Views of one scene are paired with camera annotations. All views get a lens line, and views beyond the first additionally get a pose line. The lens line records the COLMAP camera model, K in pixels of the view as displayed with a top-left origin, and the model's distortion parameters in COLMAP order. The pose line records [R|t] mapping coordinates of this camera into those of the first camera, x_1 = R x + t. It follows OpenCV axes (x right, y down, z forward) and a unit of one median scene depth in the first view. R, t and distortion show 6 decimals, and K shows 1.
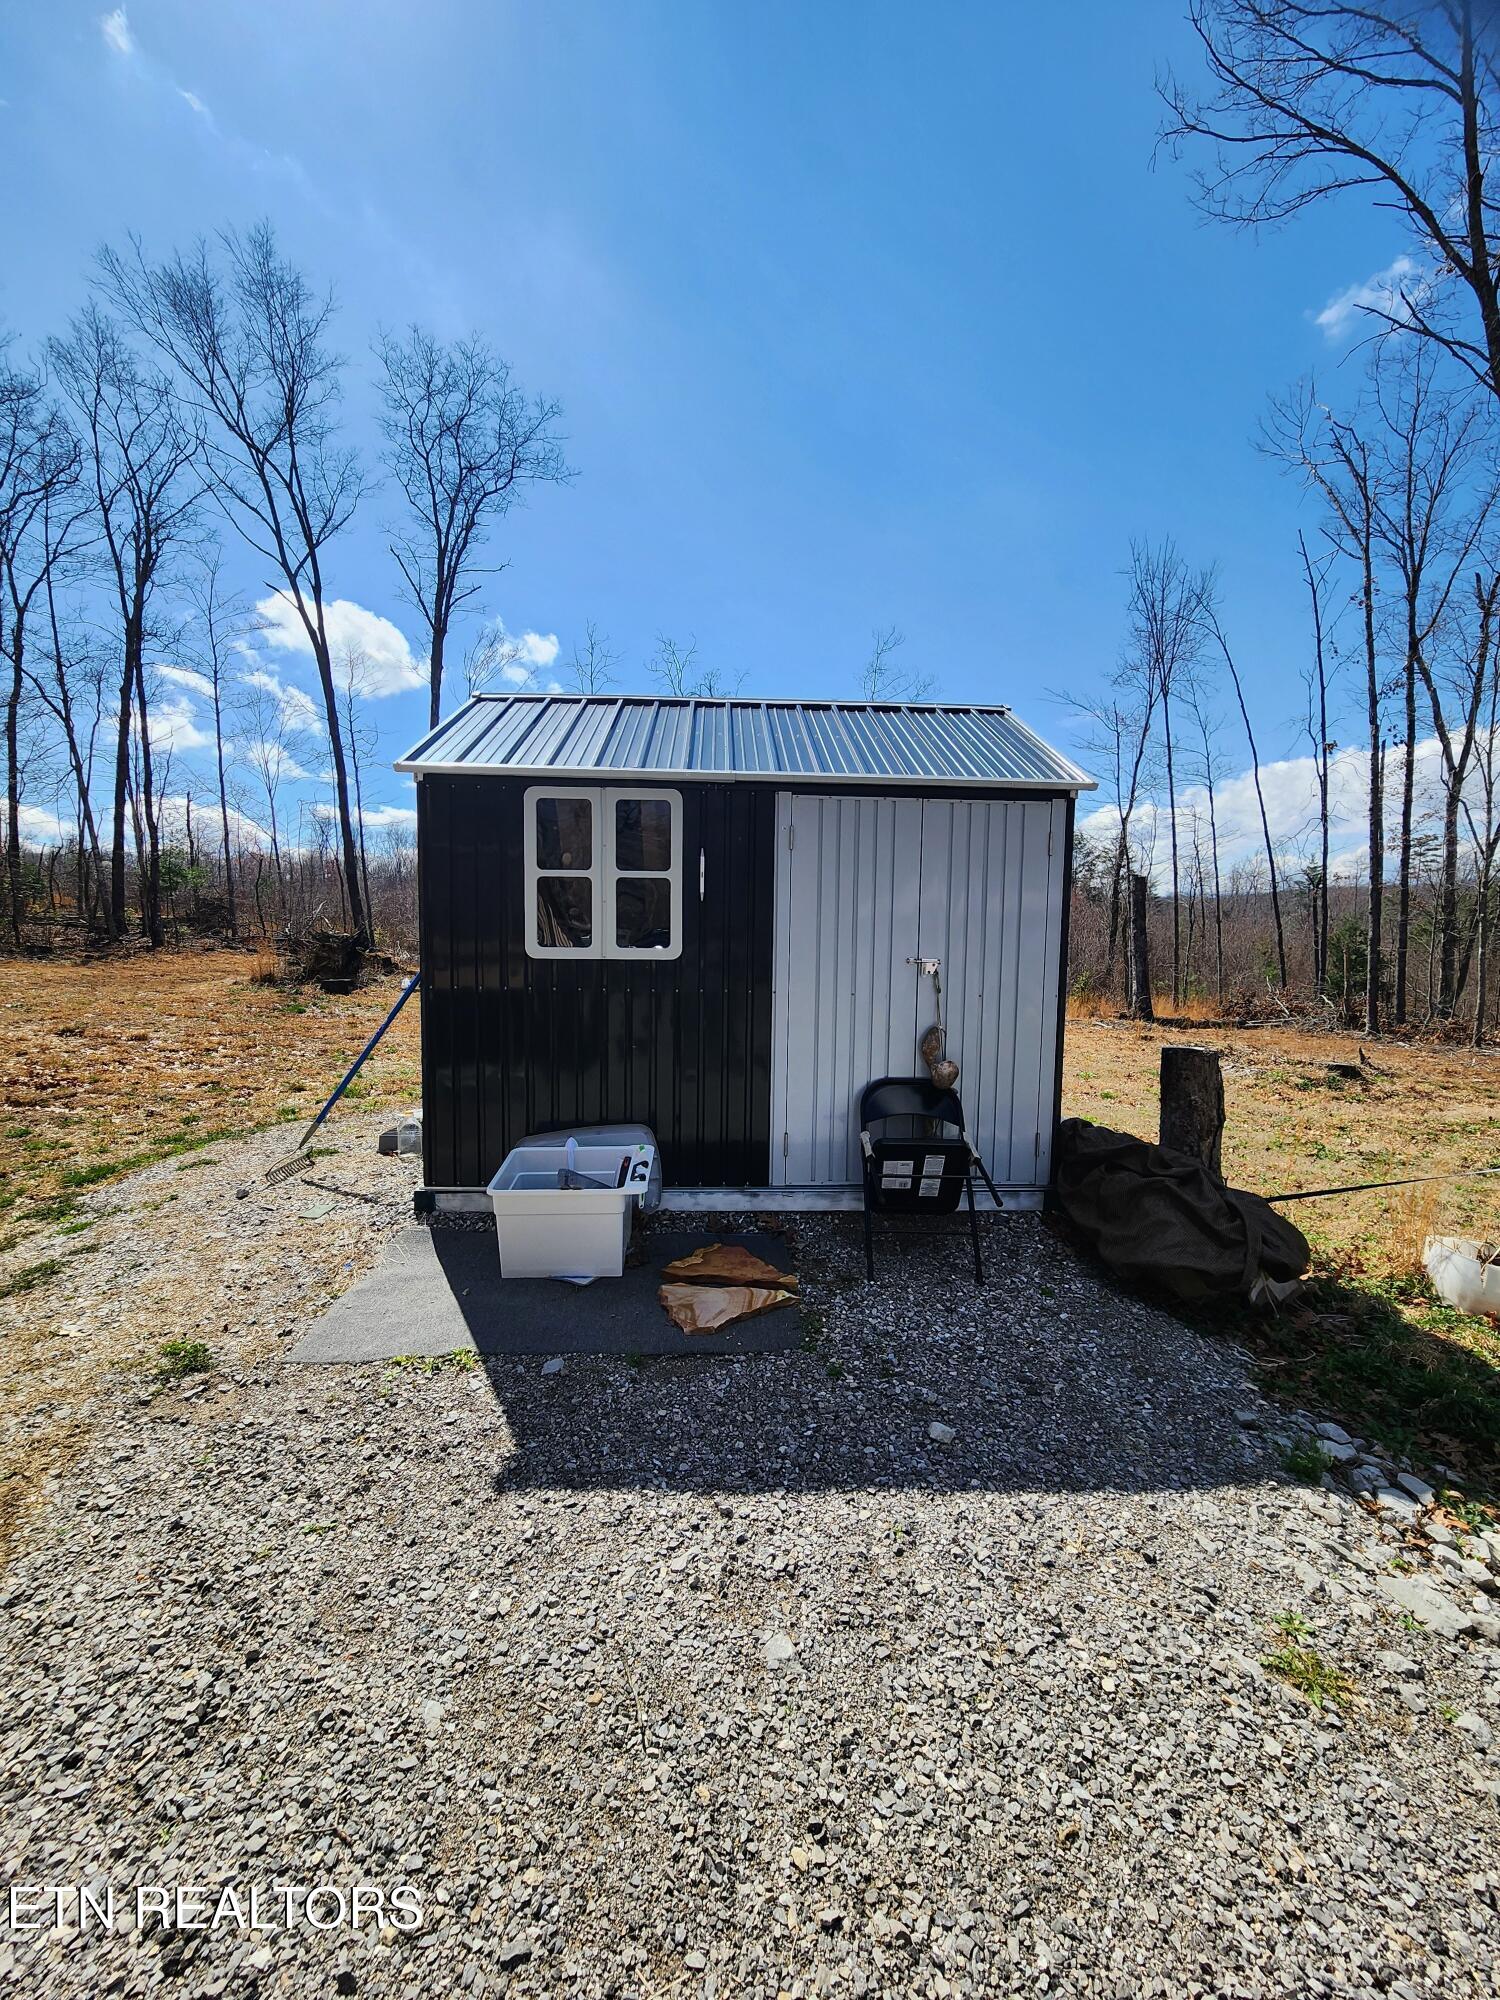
lens RADIAL K [[825.7, 0, 750.0], [0, 825.7, 1000.0], [0, 0, 1]] dist [-0.001728, 0.000077]
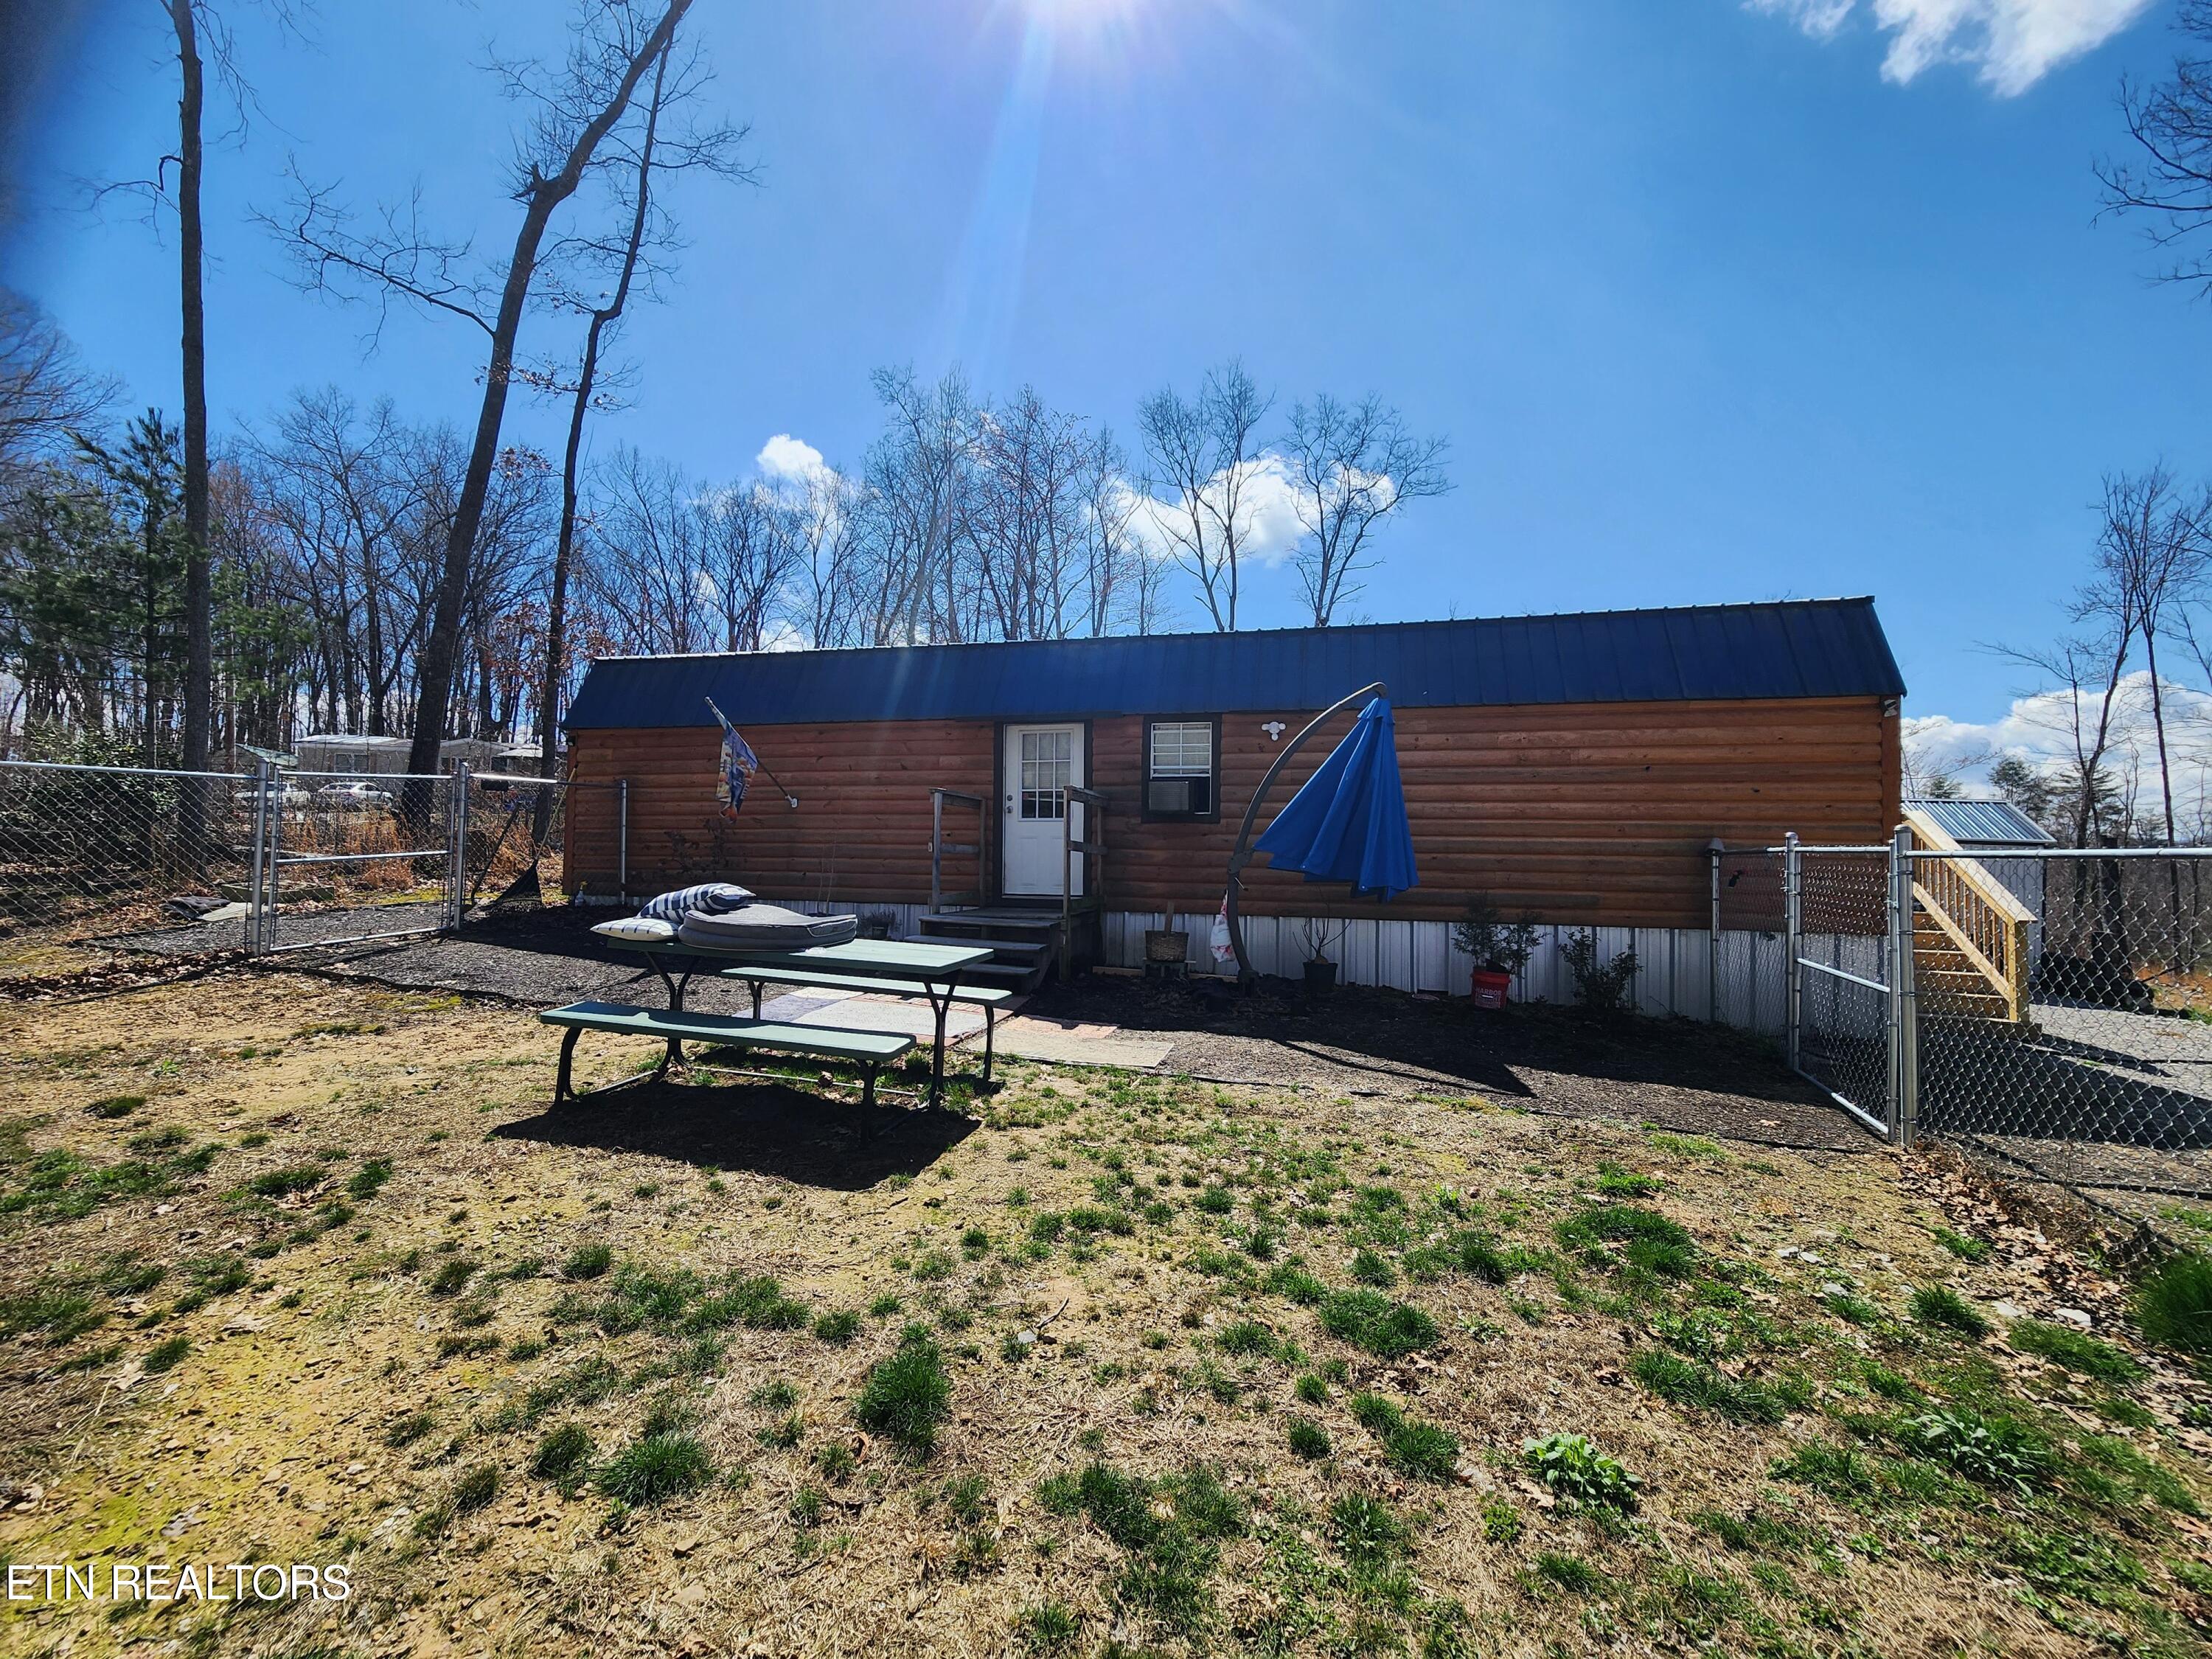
lens RADIAL K [[910.4, 0, 1107.9], [0, 910.4, 827.6], [0, 0, 1]] dist [-0.002289, 0.000656]
pose [[0.917945, 0.015317, -0.396412, -1.404809], [-0.065572, 0.991368, -0.113535, 0.279160], [0.391251, 0.130213, 0.911026, -3.219811]]
